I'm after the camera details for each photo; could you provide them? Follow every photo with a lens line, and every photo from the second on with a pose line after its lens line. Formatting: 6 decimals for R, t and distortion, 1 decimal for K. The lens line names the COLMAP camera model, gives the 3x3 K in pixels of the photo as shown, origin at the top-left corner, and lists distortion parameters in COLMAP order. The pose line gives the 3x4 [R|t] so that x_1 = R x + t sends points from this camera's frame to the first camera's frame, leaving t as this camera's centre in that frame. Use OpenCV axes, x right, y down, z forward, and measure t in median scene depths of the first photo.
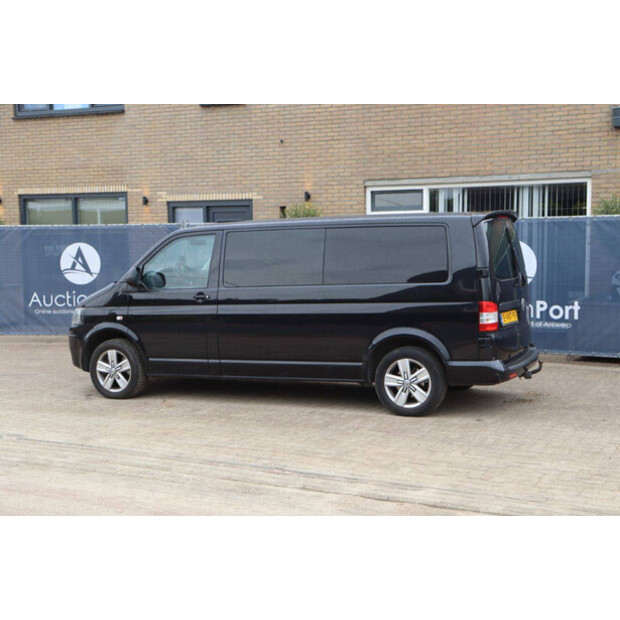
lens RADIAL K [[952.3, 0, 309.3], [0, 952.3, 293.6], [0, 0, 1]] dist [0.094003, 0.137459]
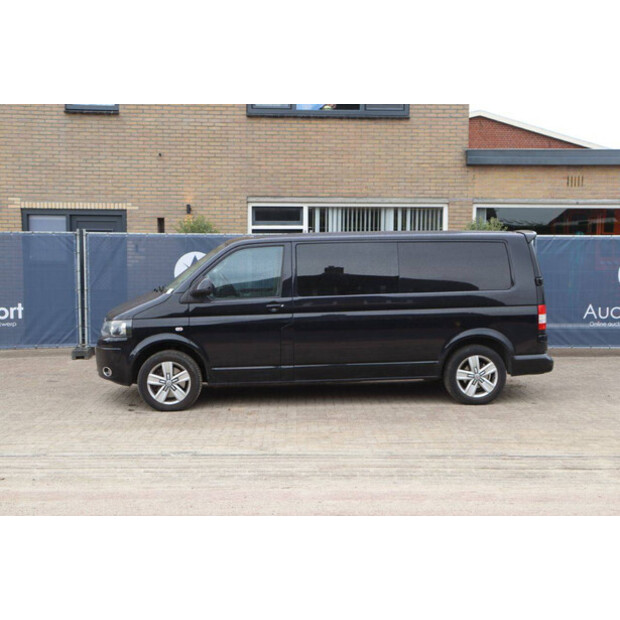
lens RADIAL K [[861.6, 0, 310.0], [0, 861.6, 310.0], [0, 0, 1]] dist [0.027256, 0.136327]
pose [[0.872968, -0.021939, 0.487284, -0.518649], [0.014555, 0.999715, 0.018936, -0.009526], [-0.487561, -0.009438, 0.873038, 0.150315]]
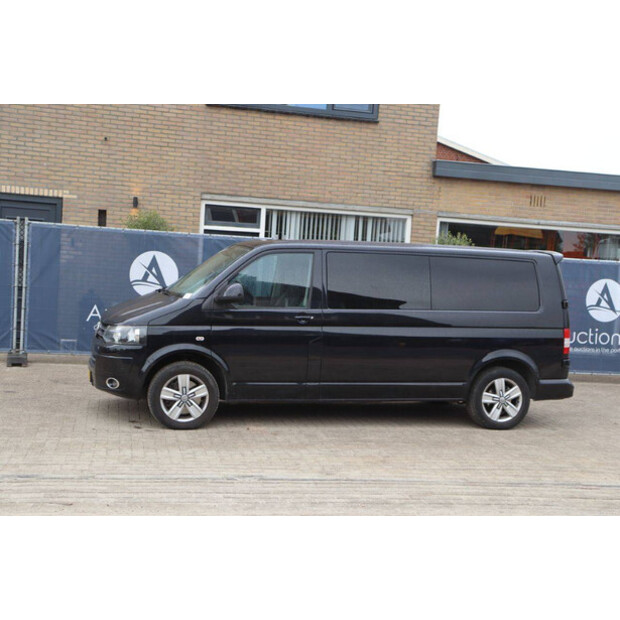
lens RADIAL K [[939.2, 0, 310.0], [0, 939.2, 310.0], [0, 0, 1]] dist [0.020419, 0.567893]
pose [[0.760201, 0.021601, 0.649328, -0.695827], [-0.033433, 0.999424, 0.005894, -0.009993], [-0.648827, -0.026190, 0.760485, 0.264112]]
